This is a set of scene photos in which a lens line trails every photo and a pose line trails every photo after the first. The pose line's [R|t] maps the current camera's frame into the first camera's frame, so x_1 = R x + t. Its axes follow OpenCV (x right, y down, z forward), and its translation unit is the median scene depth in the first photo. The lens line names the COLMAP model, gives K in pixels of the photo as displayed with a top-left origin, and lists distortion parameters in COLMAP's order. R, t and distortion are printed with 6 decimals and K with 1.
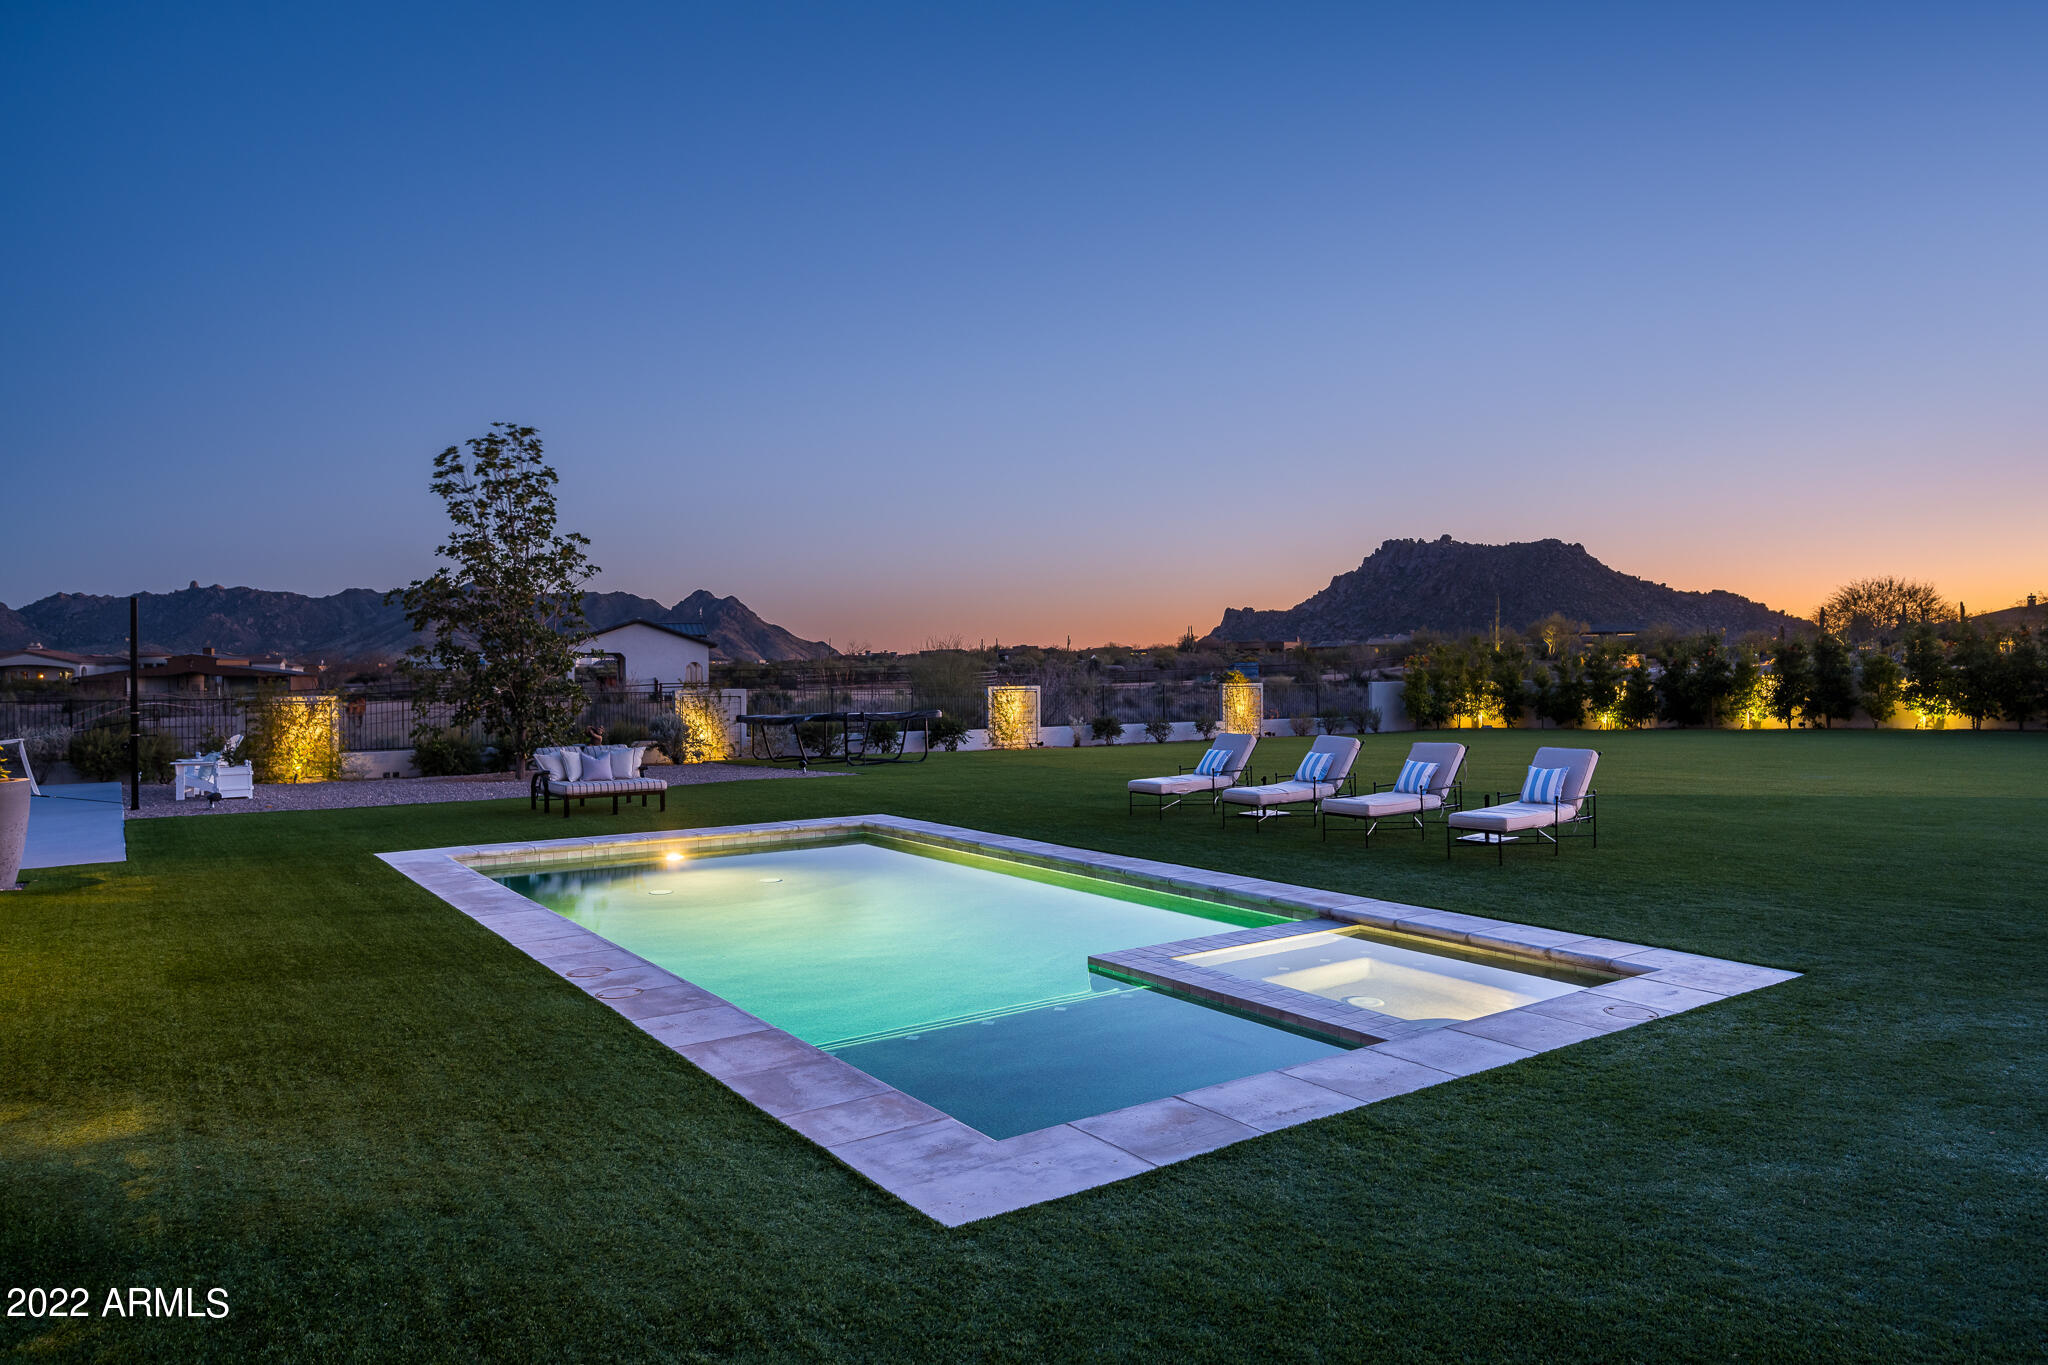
lens RADIAL K [[1298.2, 0, 1028.2], [0, 1298.2, 690.3], [0, 0, 1]] dist [0.006321, 0.000691]
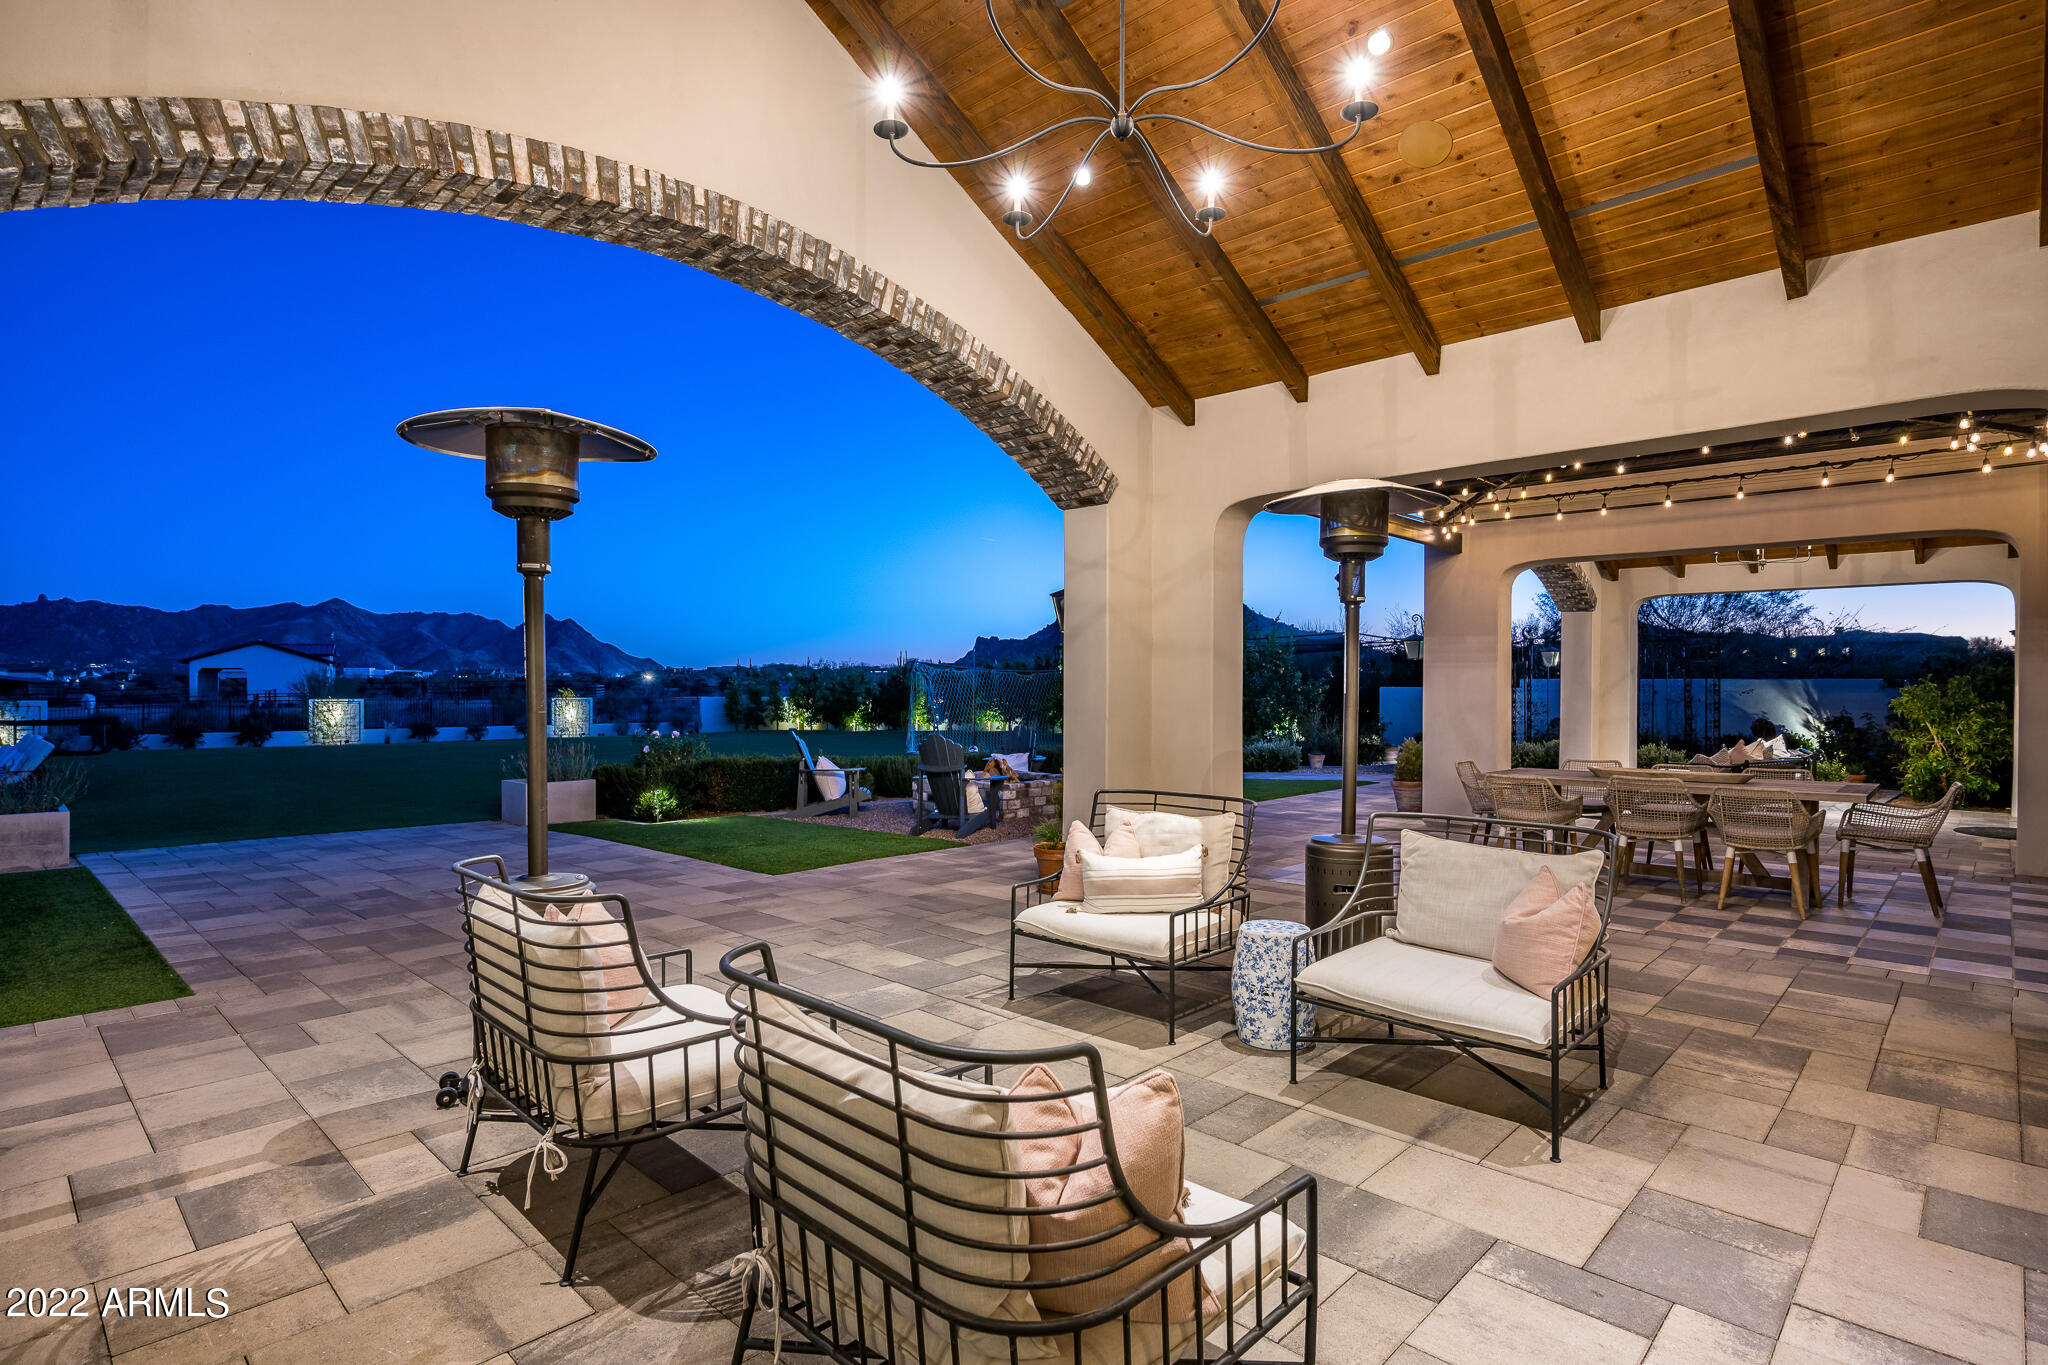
lens RADIAL K [[1035.0, 0, 1009.7], [0, 1035.0, 683.4], [0, 0, 1]] dist [0.011021, -0.001573]
pose [[0.983837, 0.008888, 0.178847, 0.493520], [-0.005985, 0.999842, -0.016766, -0.005875], [-0.178968, 0.015425, 0.983734, -0.197080]]
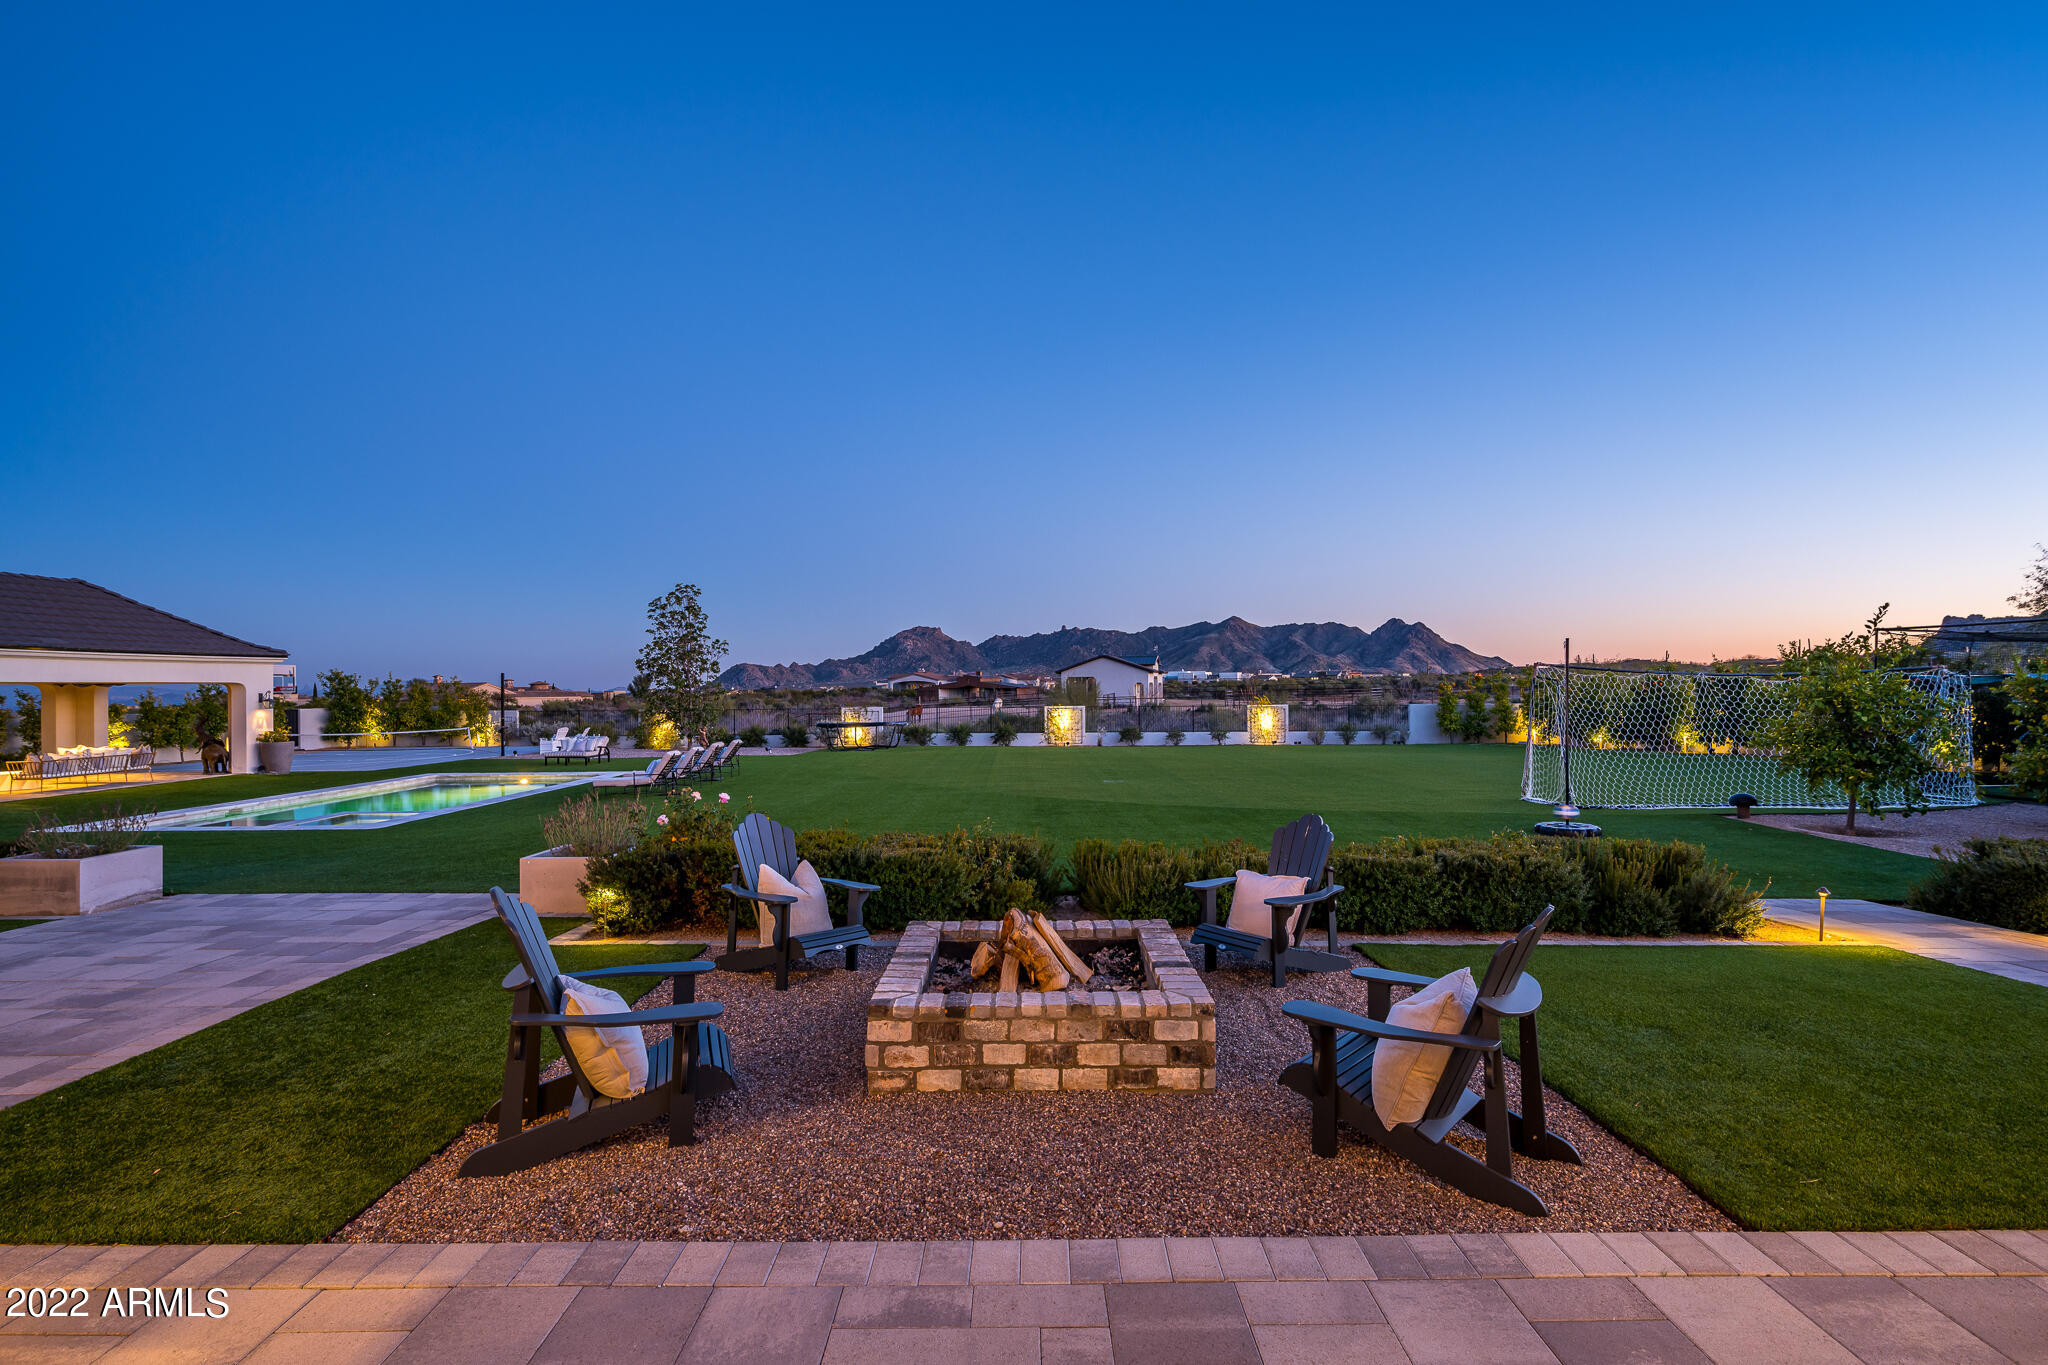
lens RADIAL K [[968.0, 0, 1020.1], [0, 968.0, 698.0], [0, 0, 1]] dist [0.001524, 0.001152]
pose [[0.818385, 0.007284, -0.574625, 0.624581], [-0.005825, 0.999973, 0.004380, -0.018263], [0.574641, -0.000237, 0.818405, 0.013993]]
